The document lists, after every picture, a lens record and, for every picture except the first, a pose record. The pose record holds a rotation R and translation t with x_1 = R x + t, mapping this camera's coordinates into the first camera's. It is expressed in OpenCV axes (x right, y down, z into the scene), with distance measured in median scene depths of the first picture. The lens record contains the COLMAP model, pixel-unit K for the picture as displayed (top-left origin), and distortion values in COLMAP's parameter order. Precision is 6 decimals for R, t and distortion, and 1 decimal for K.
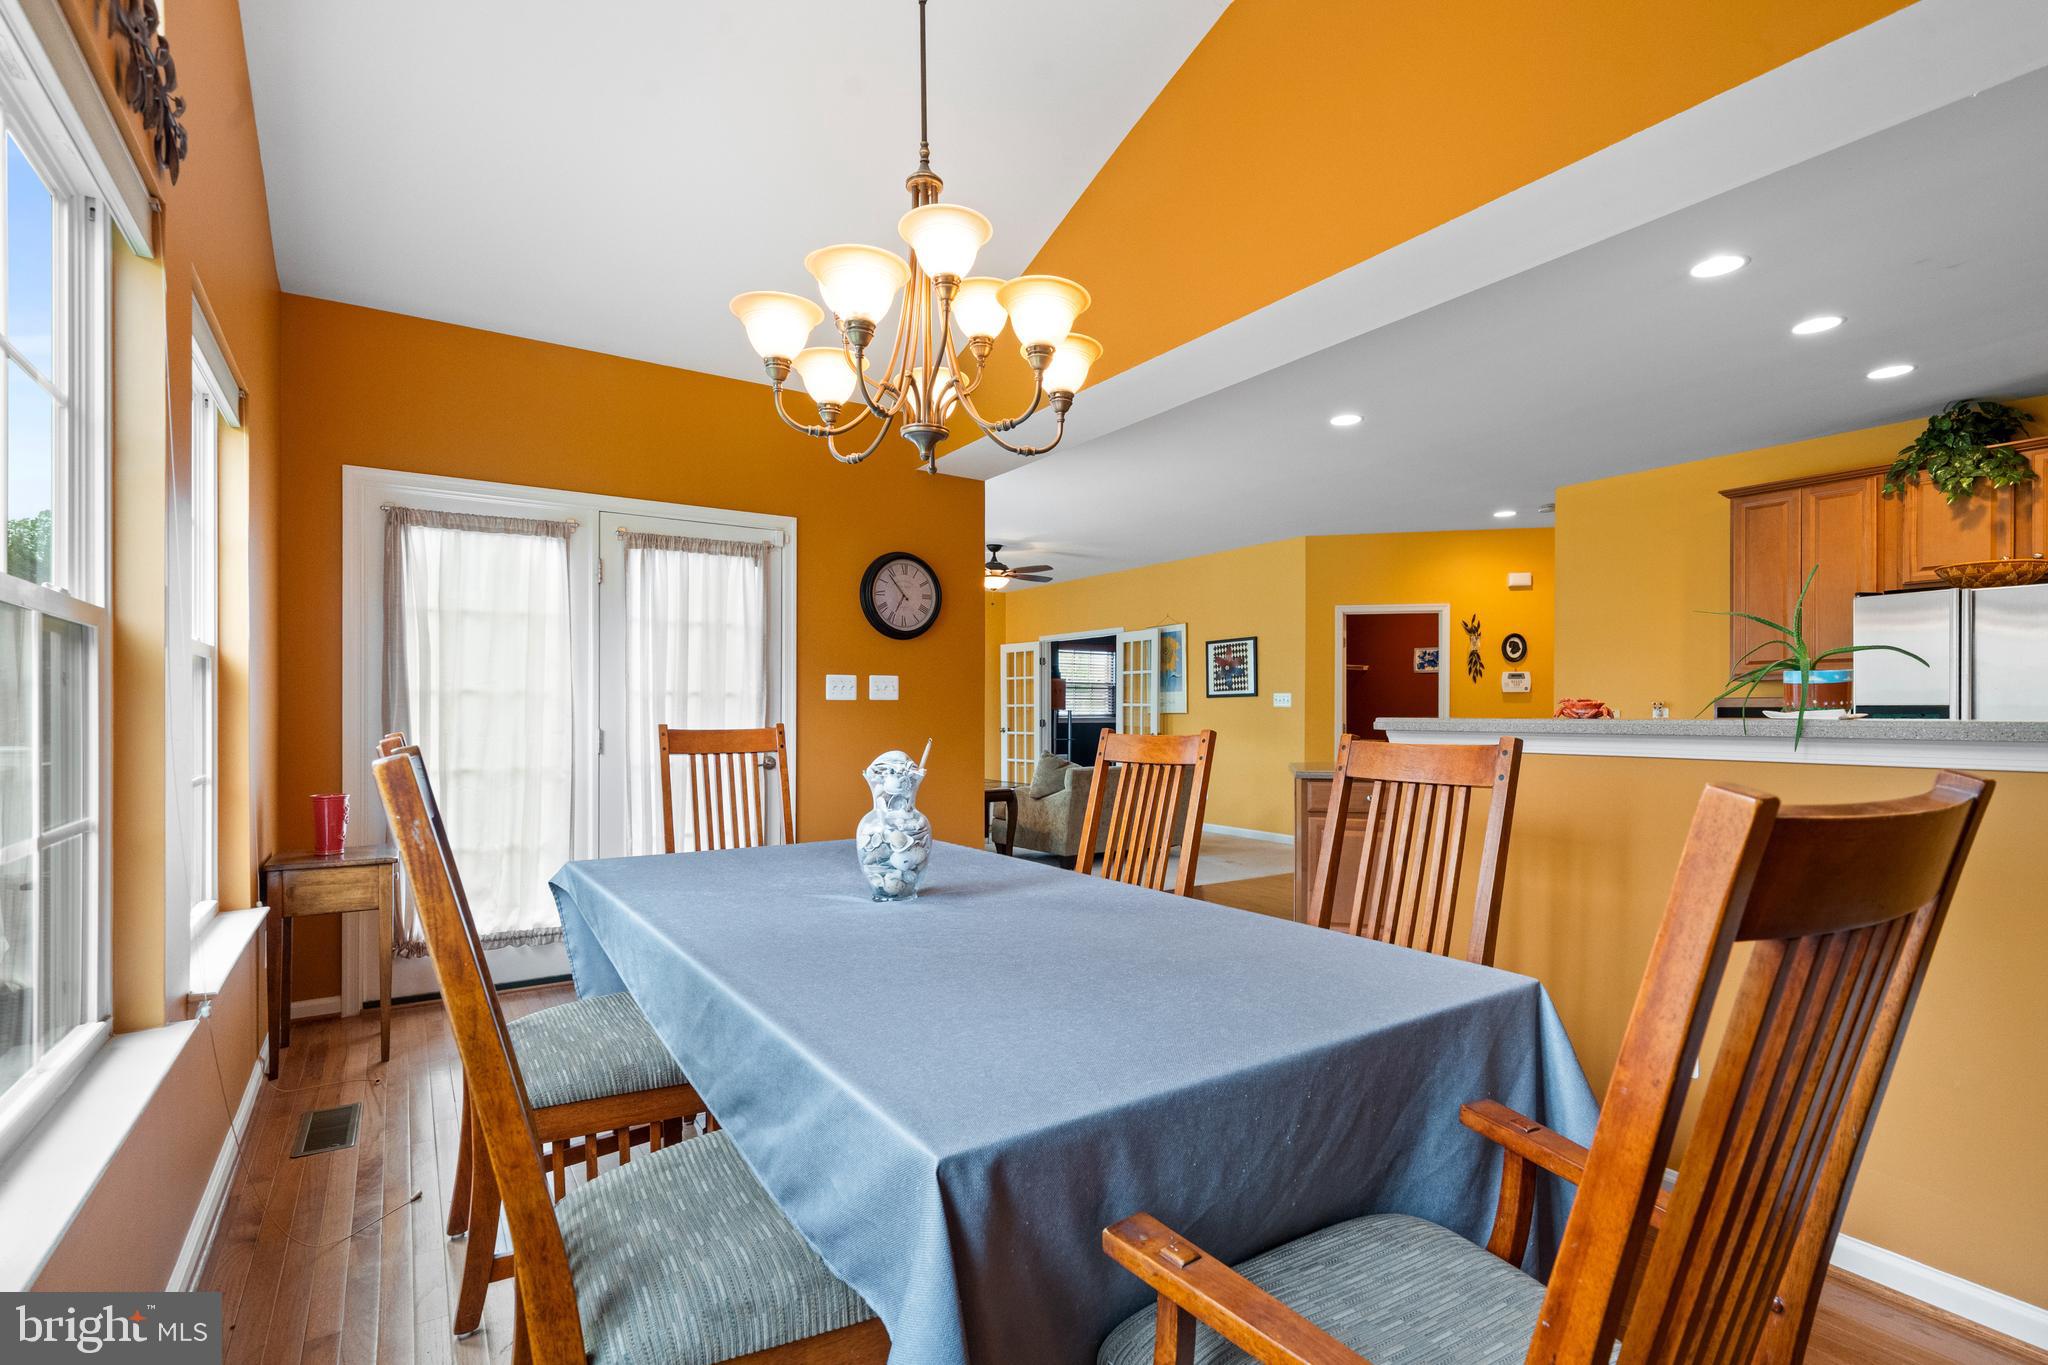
lens RADIAL K [[942.6, 0, 1026.9], [0, 942.6, 710.6], [0, 0, 1]] dist [0.001541, 0.001084]
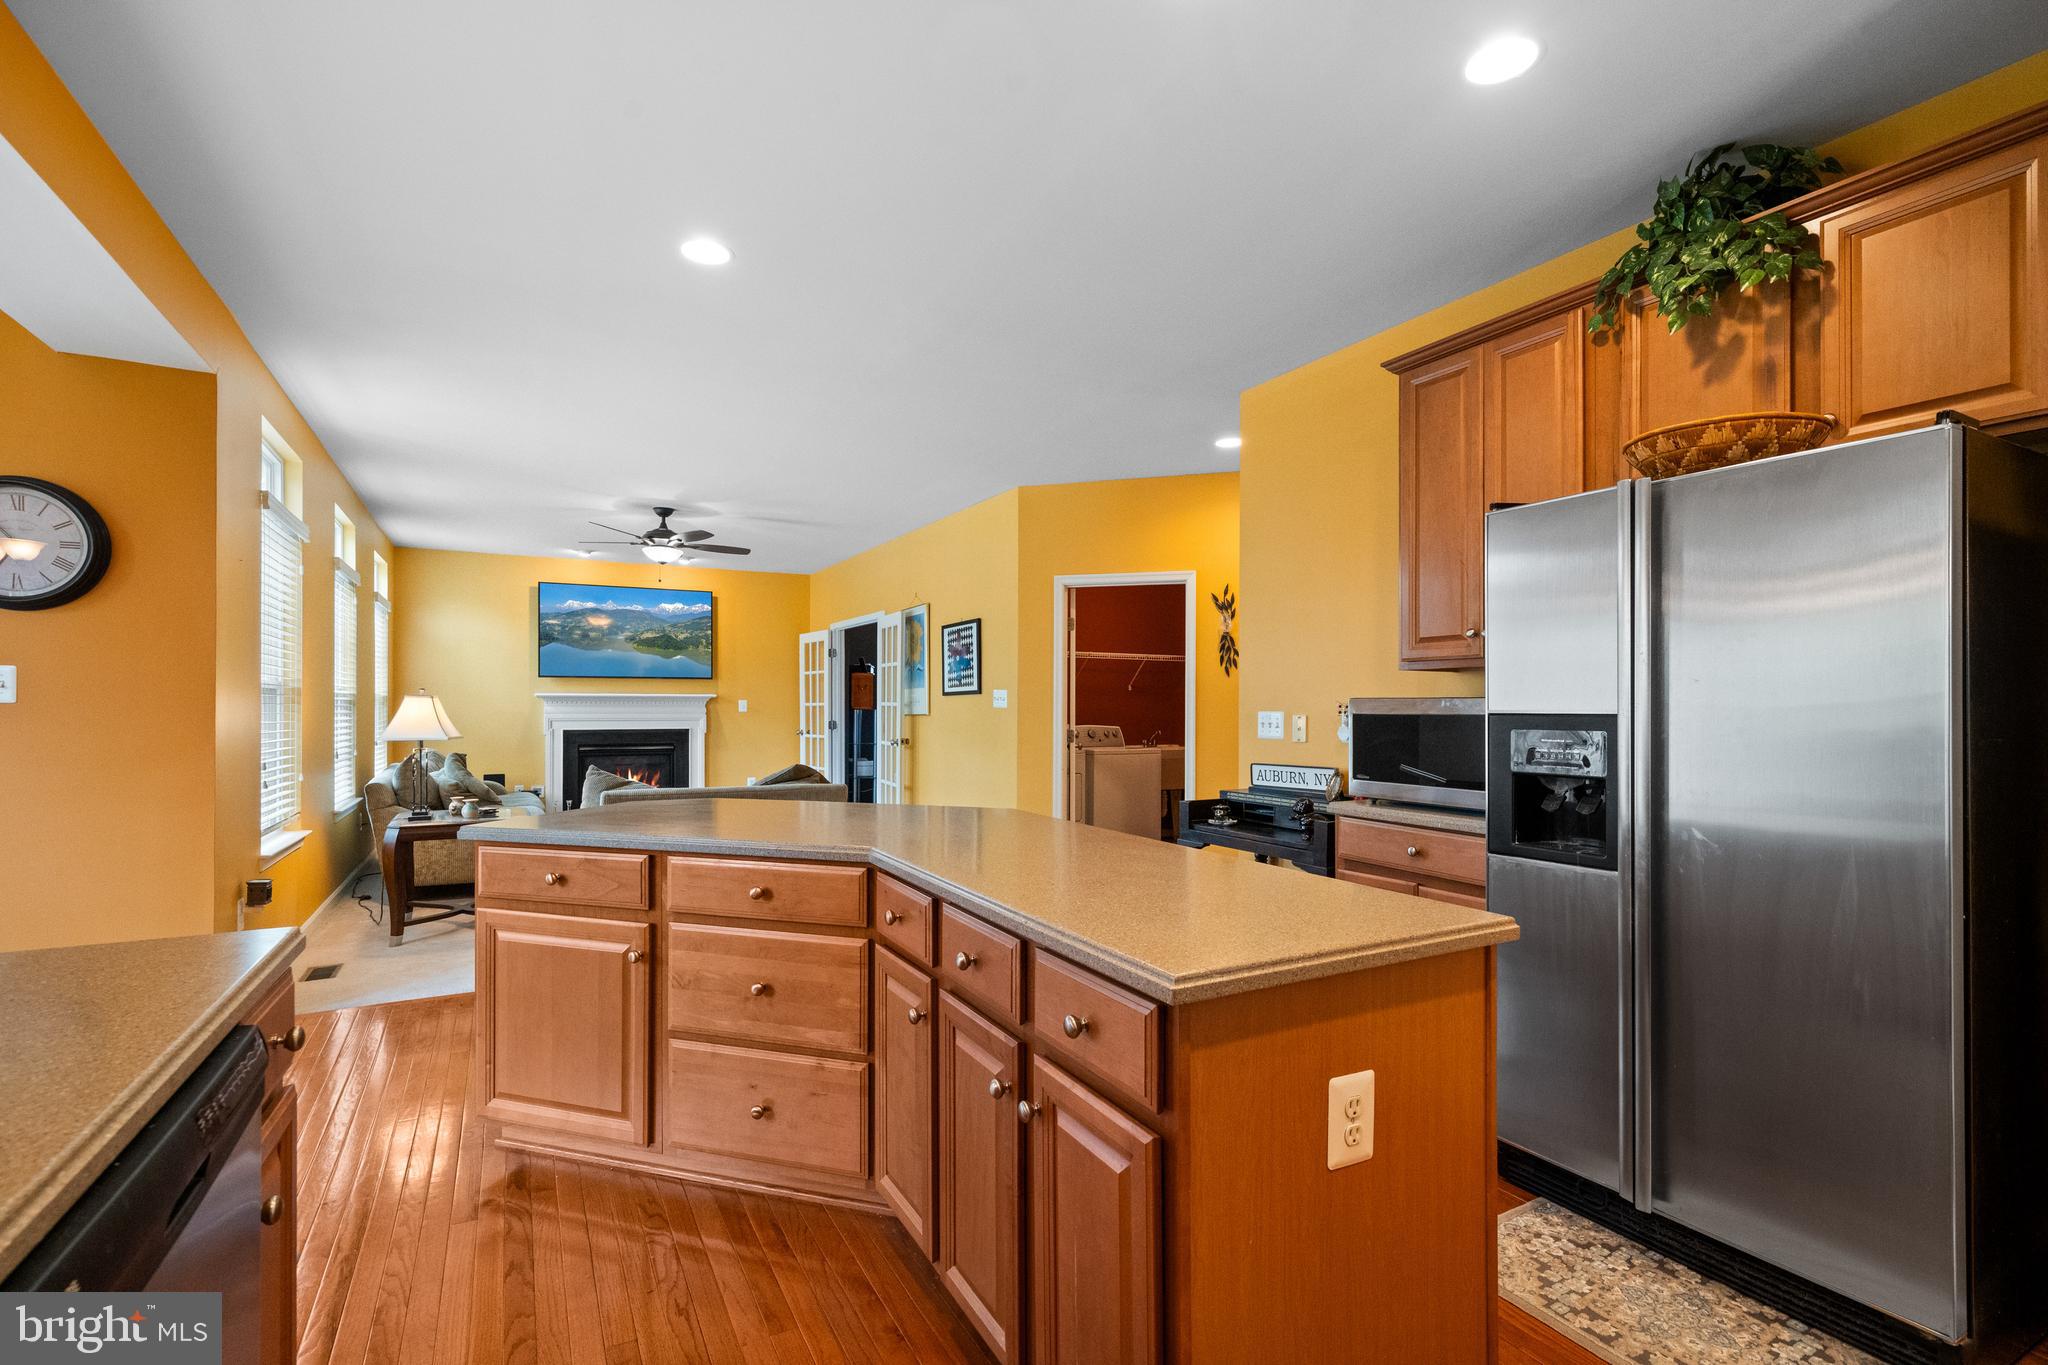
lens RADIAL K [[917.1, 0, 1020.9], [0, 917.1, 704.3], [0, 0, 1]] dist [-0.001274, -0.000525]
pose [[0.996293, 0.000286, -0.086019, 0.374029], [-0.000484, 0.999997, -0.002278, -0.005317], [0.086018, 0.002311, 0.996291, 0.260684]]
